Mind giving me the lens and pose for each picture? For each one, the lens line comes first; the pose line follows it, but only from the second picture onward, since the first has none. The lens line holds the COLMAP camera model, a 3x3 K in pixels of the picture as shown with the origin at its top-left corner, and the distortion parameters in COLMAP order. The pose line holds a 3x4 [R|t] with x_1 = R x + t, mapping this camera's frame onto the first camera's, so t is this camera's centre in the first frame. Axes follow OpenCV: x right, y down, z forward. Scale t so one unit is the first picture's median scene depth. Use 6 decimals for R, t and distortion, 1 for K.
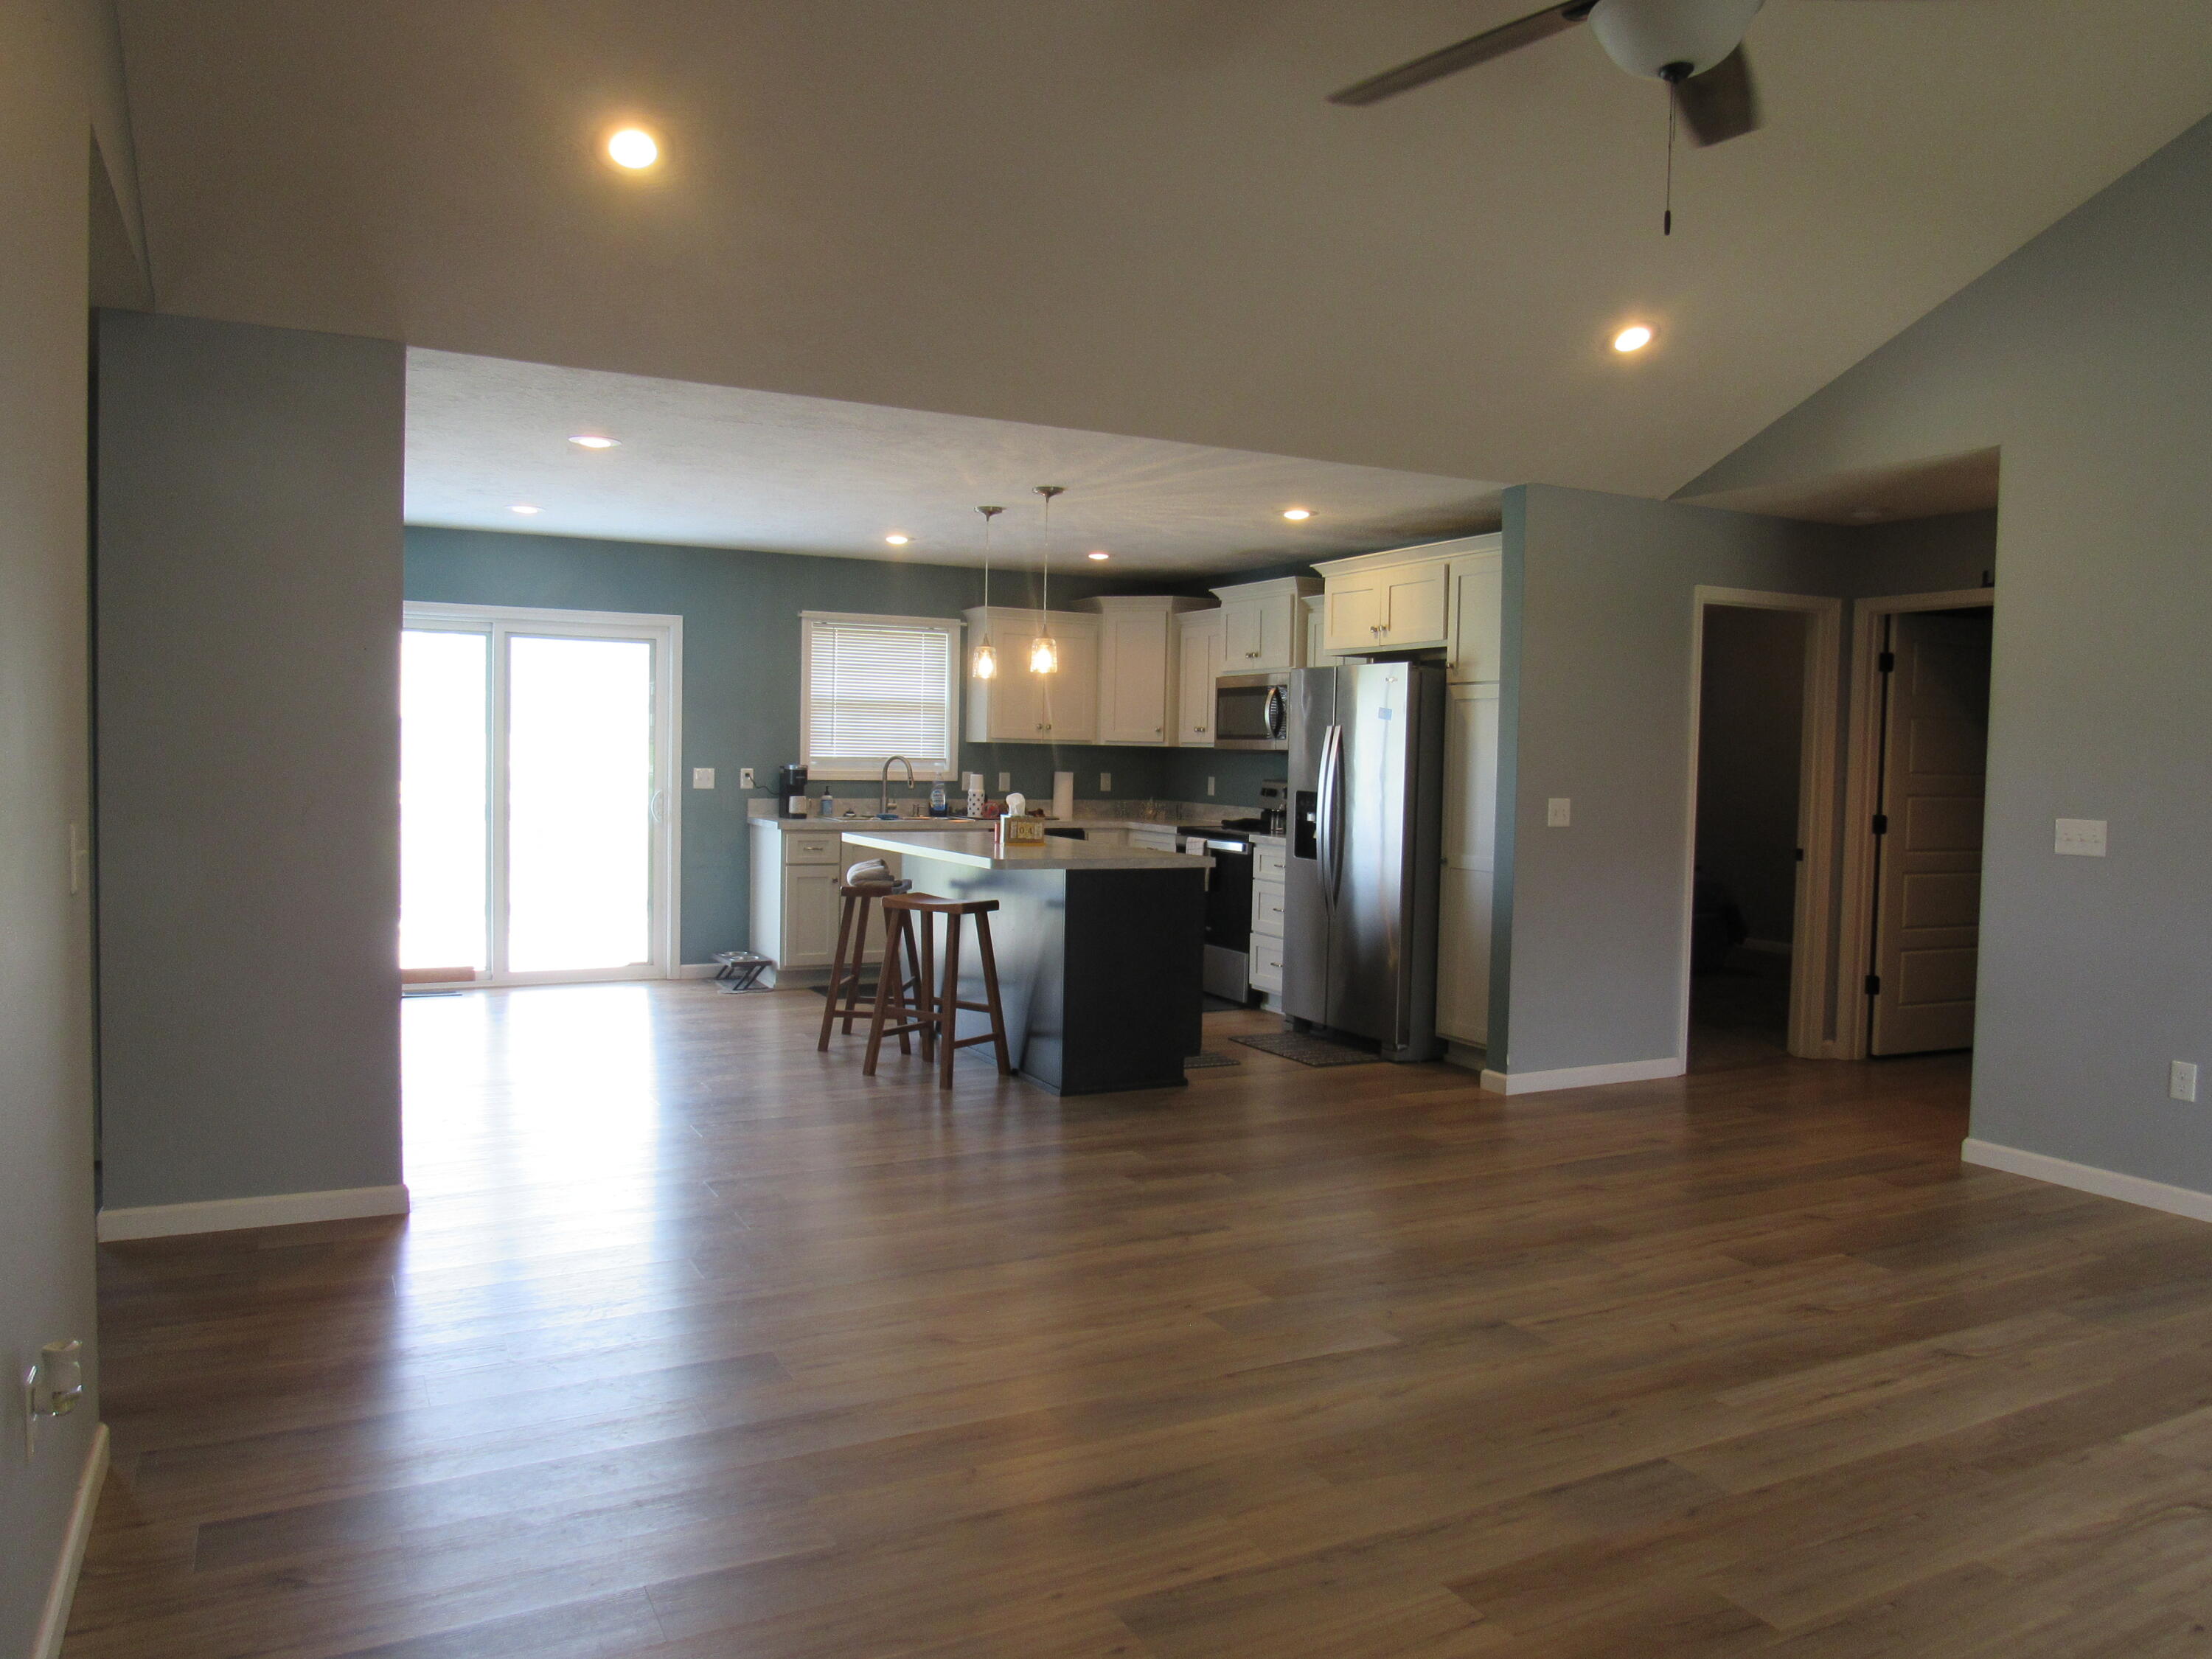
lens RADIAL K [[1575.9, 0, 1108.8], [0, 1575.9, 829.4], [0, 0, 1]] dist [-0.031457, 0.007894]
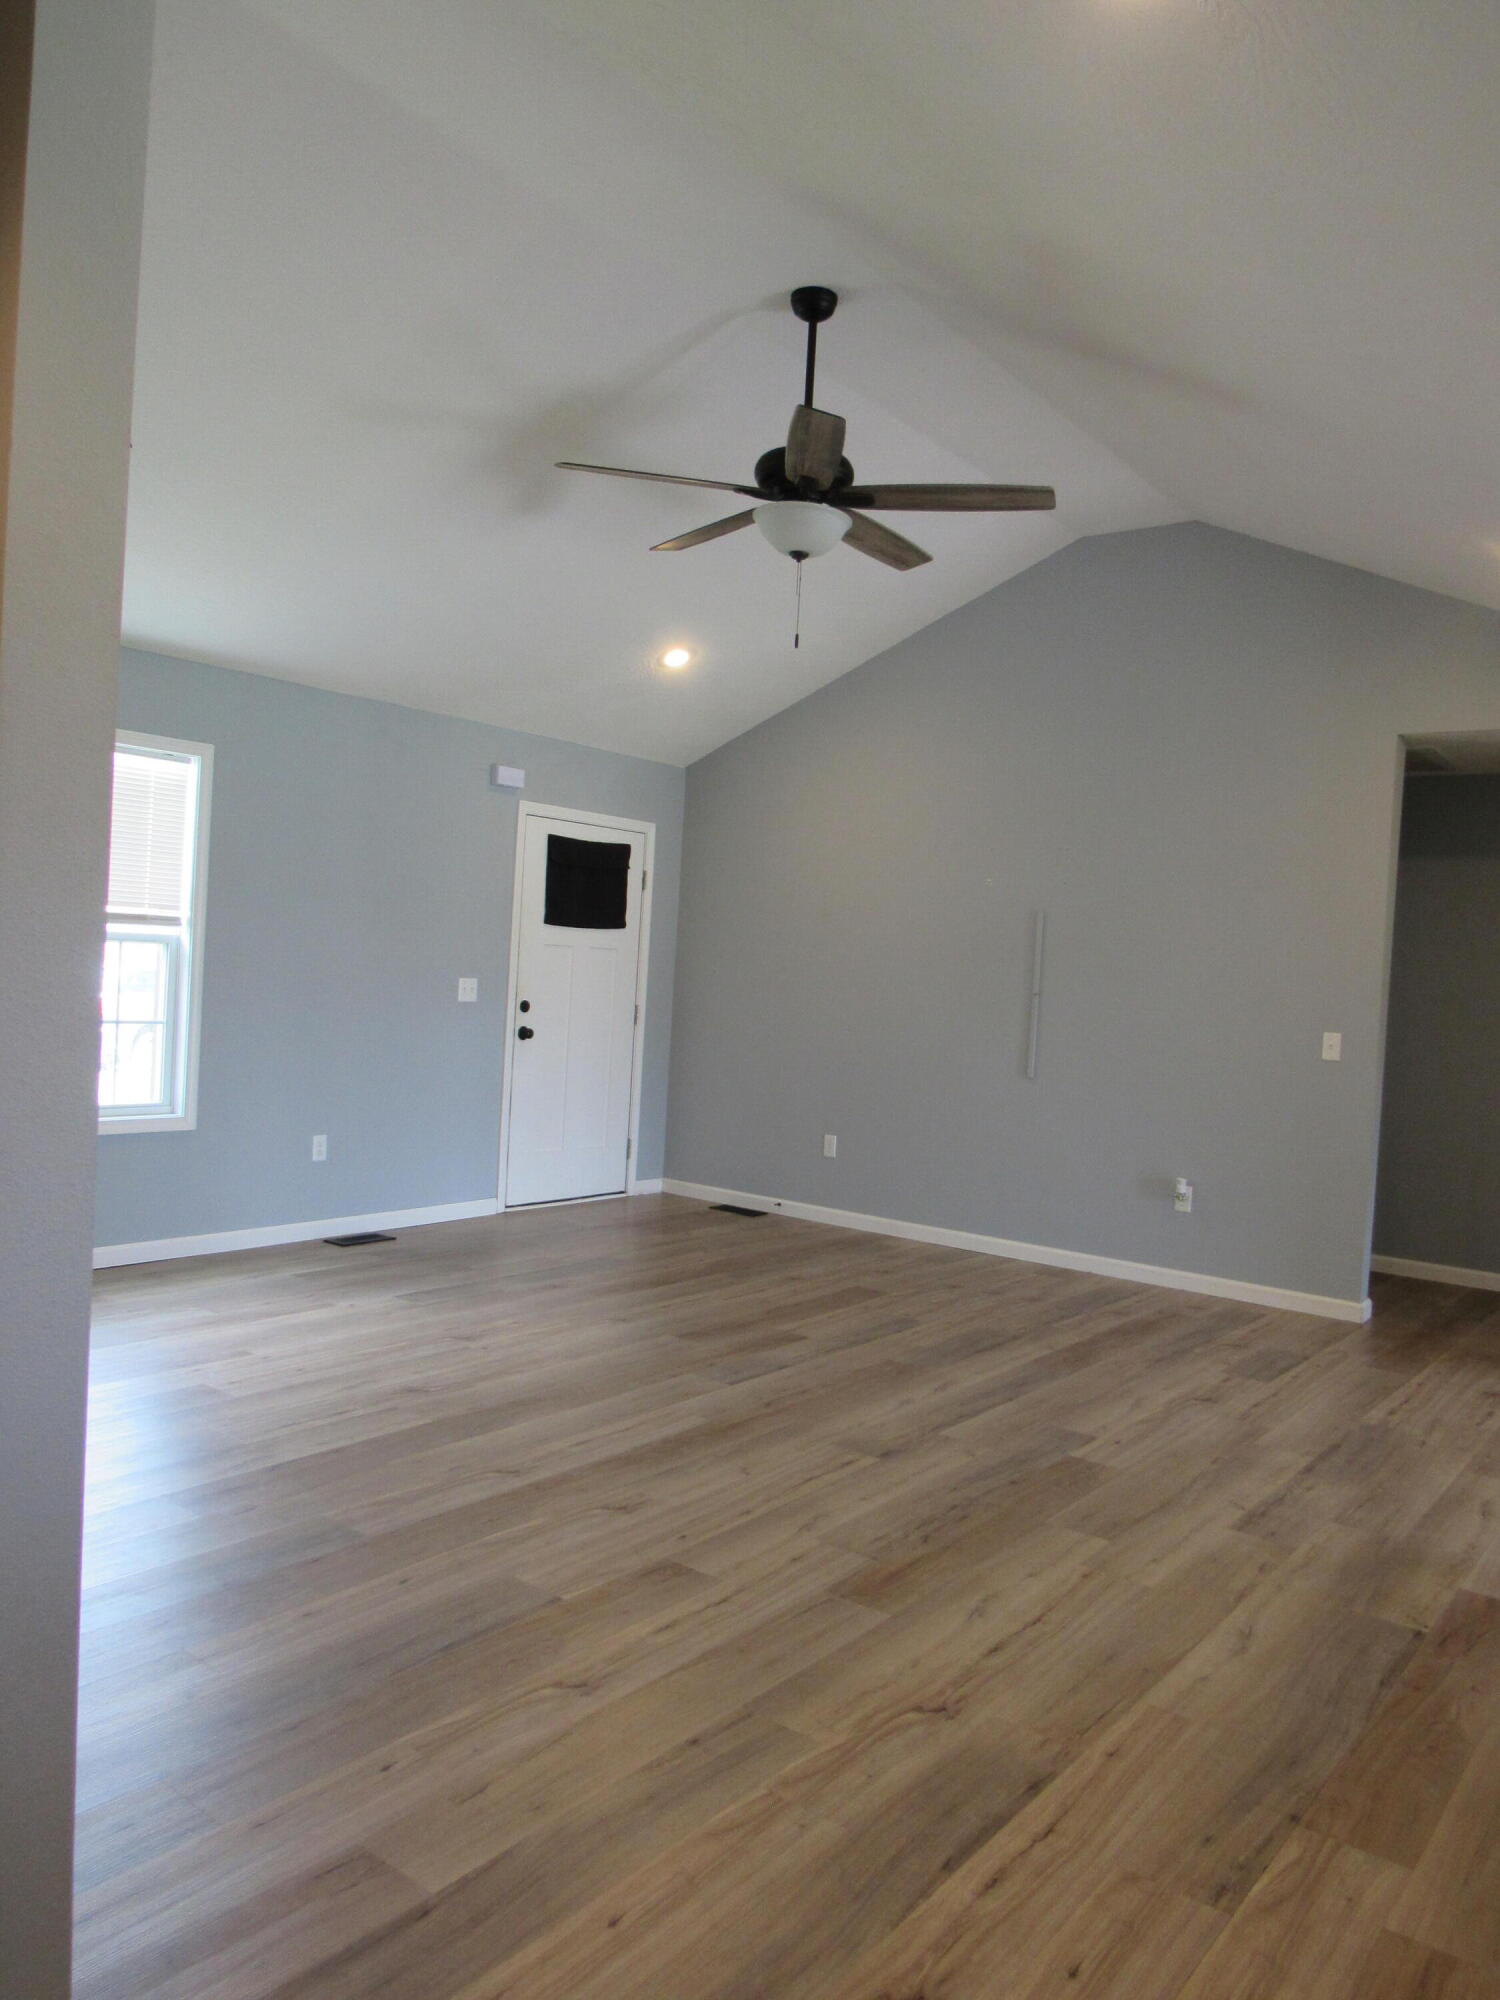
lens RADIAL K [[1426.7, 0, 745.0], [0, 1426.7, 1003.0], [0, 0, 1]] dist [-0.025081, -0.000291]
pose [[-0.906641, -0.060306, -0.417570, 0.348335], [-0.094427, 0.993629, 0.061523, -0.031620], [0.411199, 0.095209, -0.906560, 0.817312]]
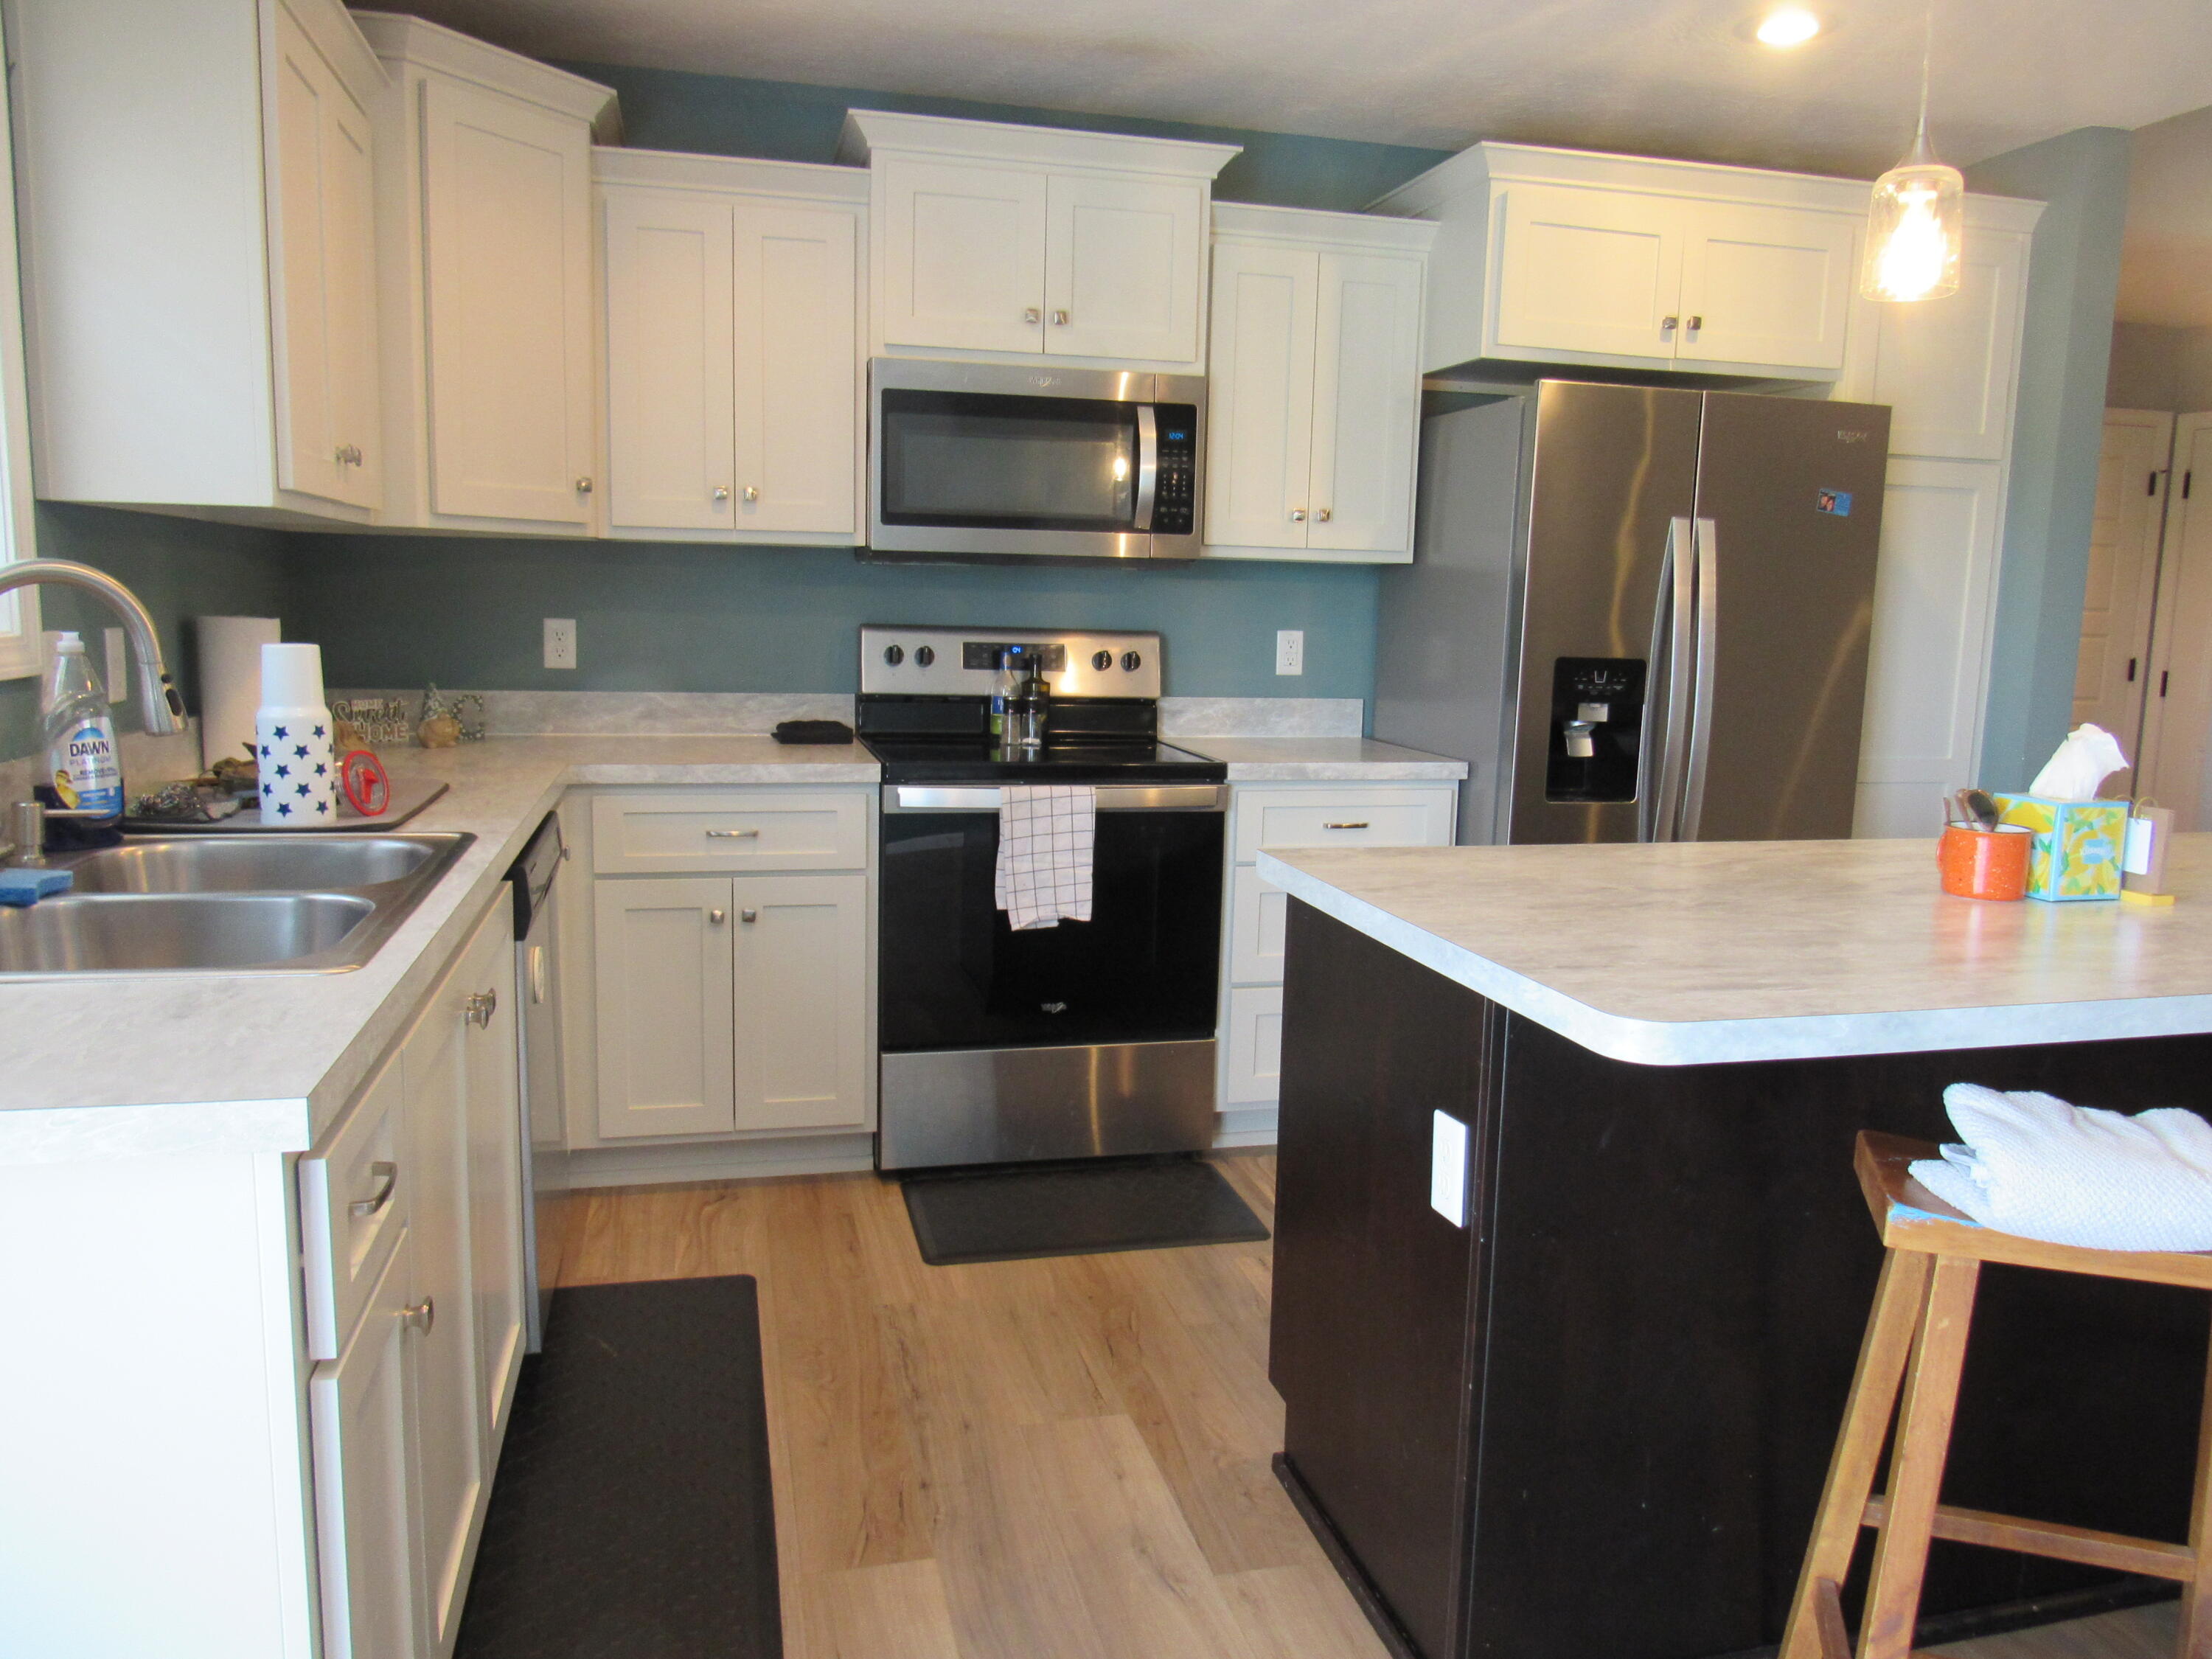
lens RADIAL K [[1575.9, 0, 1108.8], [0, 1575.9, 829.4], [0, 0, 1]] dist [-0.031457, 0.007894]
pose [[0.231333, -0.157669, 0.960013, -0.310544], [0.028701, 0.987457, 0.155261, -0.043565], [-0.972451, -0.008364, 0.232957, 0.893672]]
